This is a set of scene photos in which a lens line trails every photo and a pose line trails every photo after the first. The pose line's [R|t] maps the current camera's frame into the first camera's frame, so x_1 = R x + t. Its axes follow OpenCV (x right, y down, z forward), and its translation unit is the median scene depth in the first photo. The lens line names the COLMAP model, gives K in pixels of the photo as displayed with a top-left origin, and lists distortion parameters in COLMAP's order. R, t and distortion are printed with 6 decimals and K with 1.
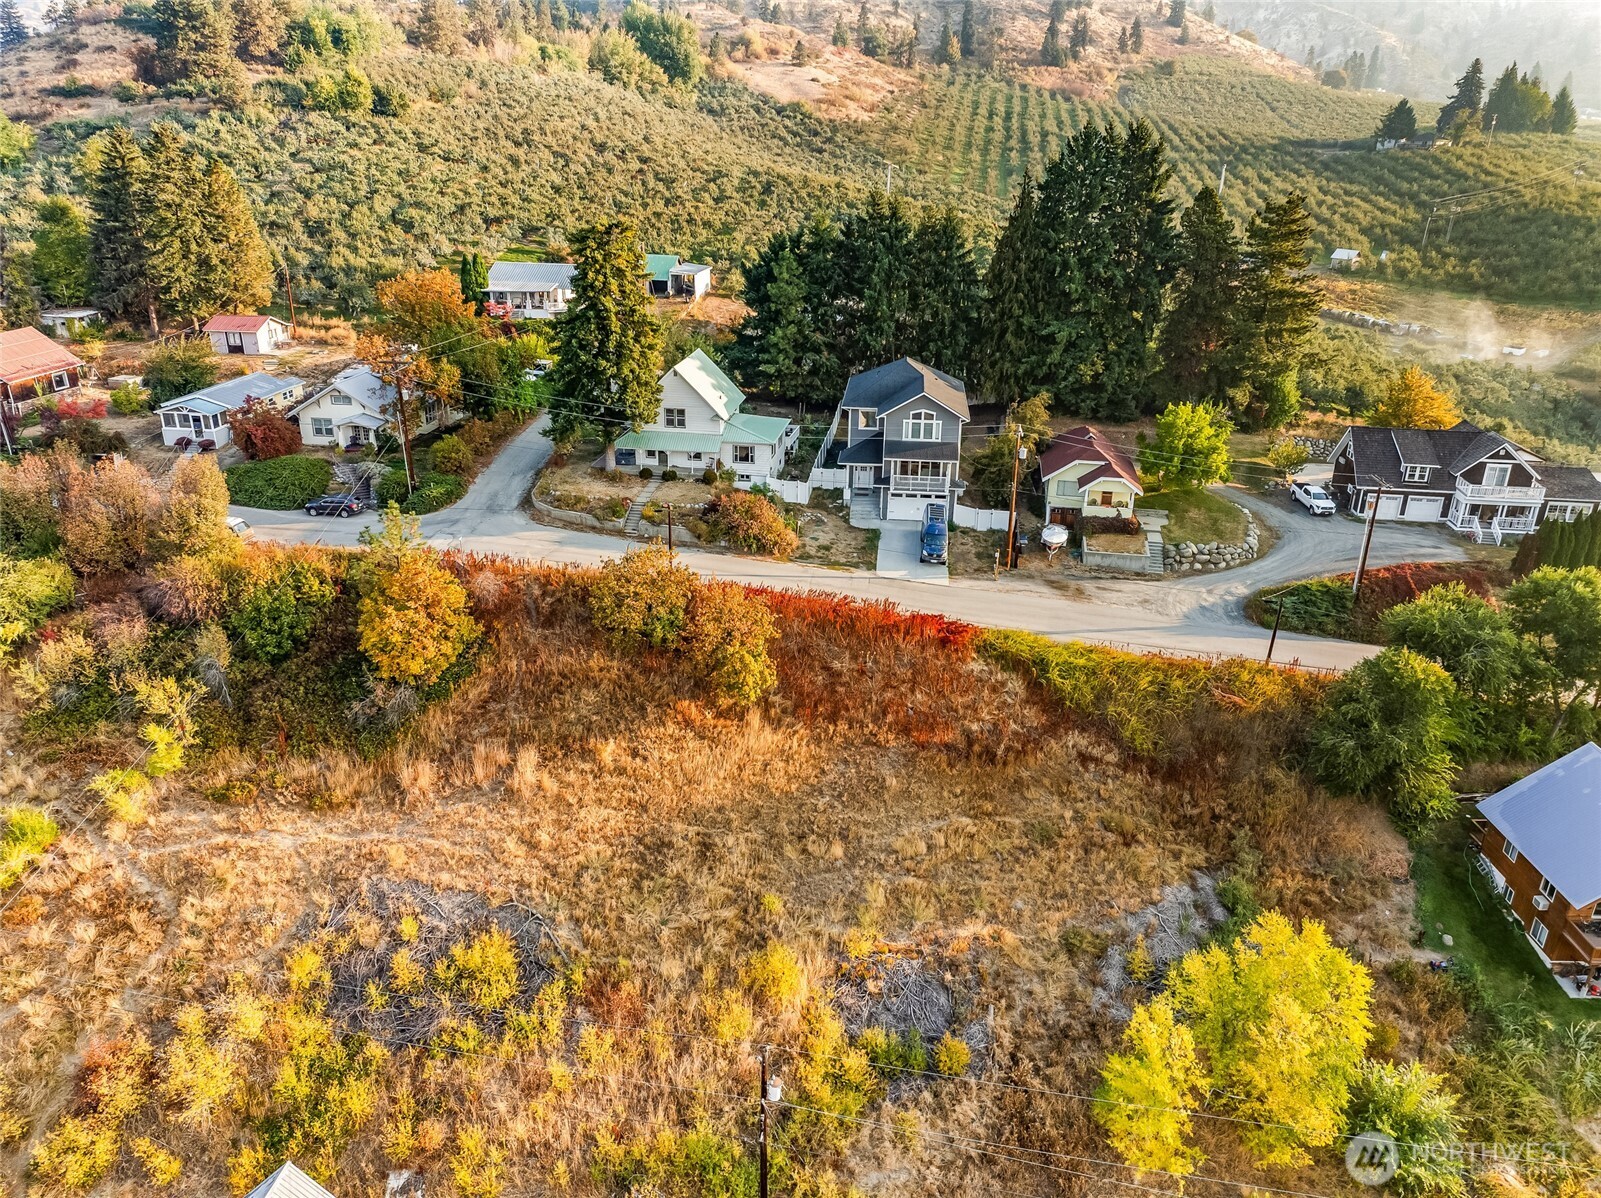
lens RADIAL K [[1115.3, 0, 800.5], [0, 1115.3, 599.0], [0, 0, 1]] dist [-0.024846, 0.010319]
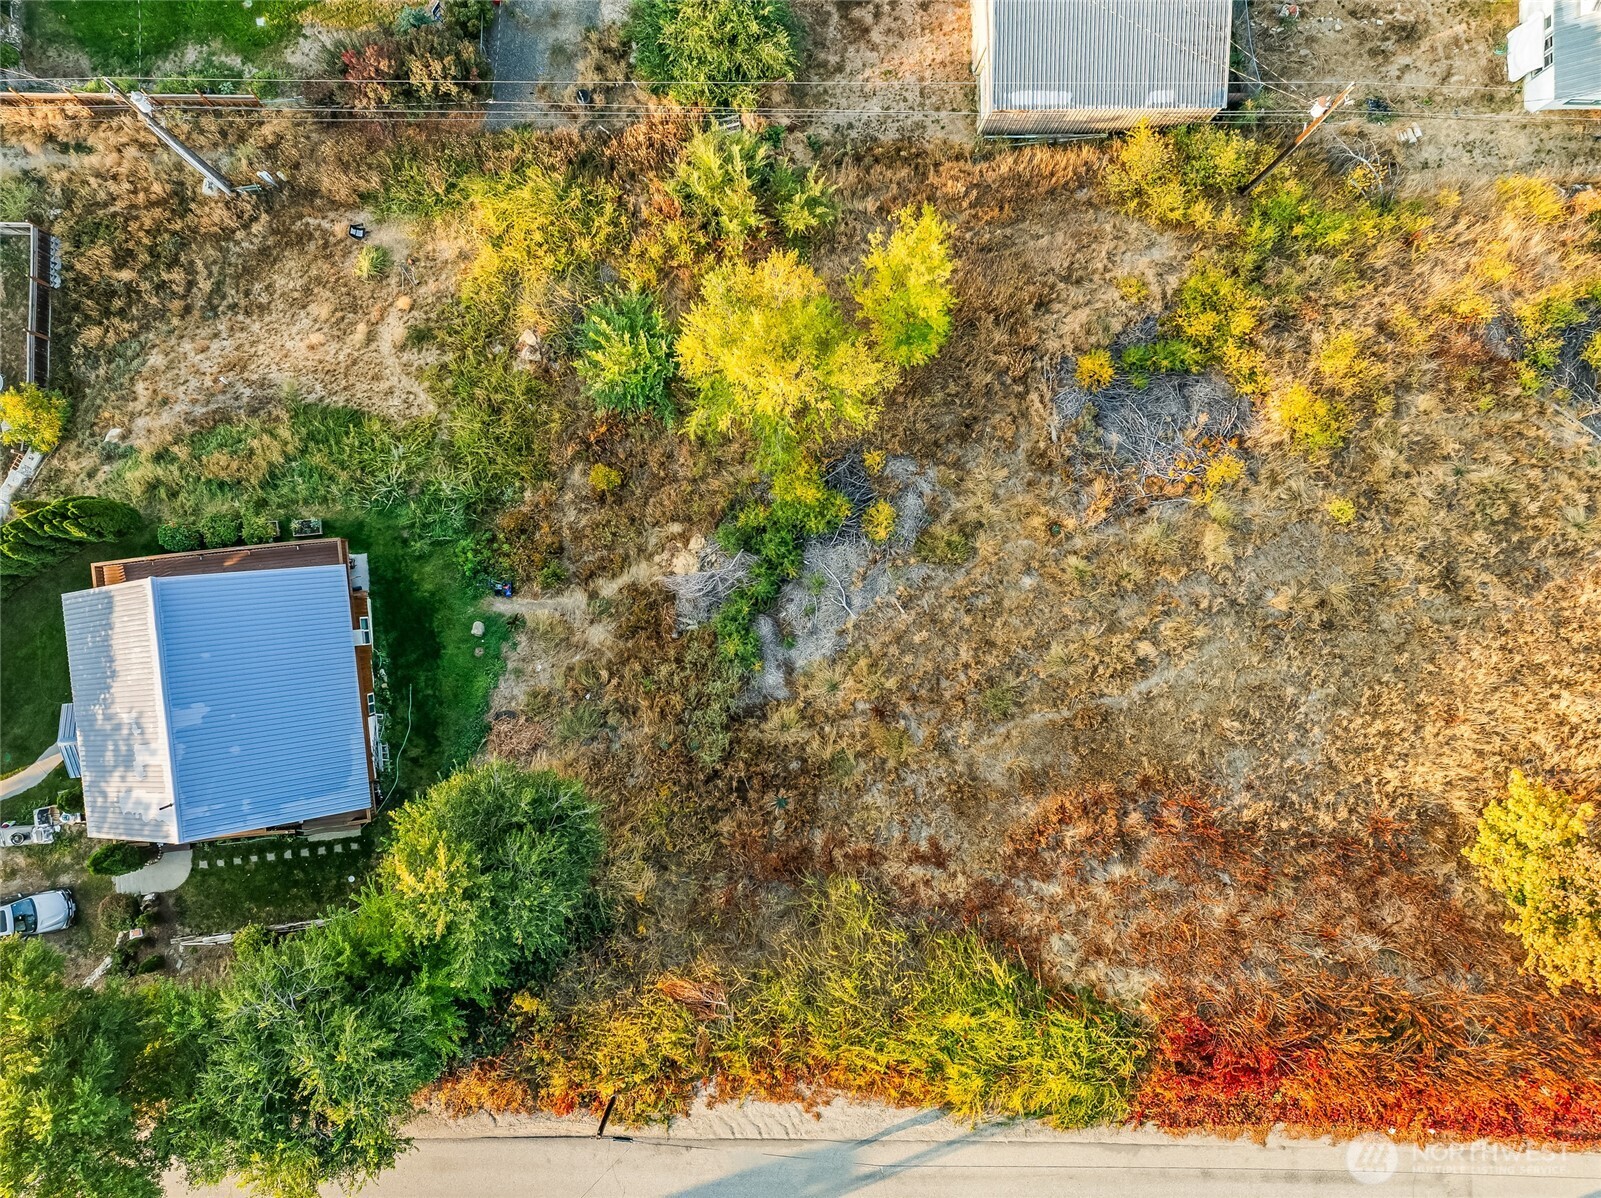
lens RADIAL K [[1115.3, 0, 800.5], [0, 1115.3, 599.0], [0, 0, 1]] dist [-0.024846, 0.010319]
pose [[-0.991404, 0.121235, -0.049204, 0.226123], [-0.096777, -0.426393, 0.899346, -0.240832], [0.088052, 0.896377, 0.434460, 0.377579]]
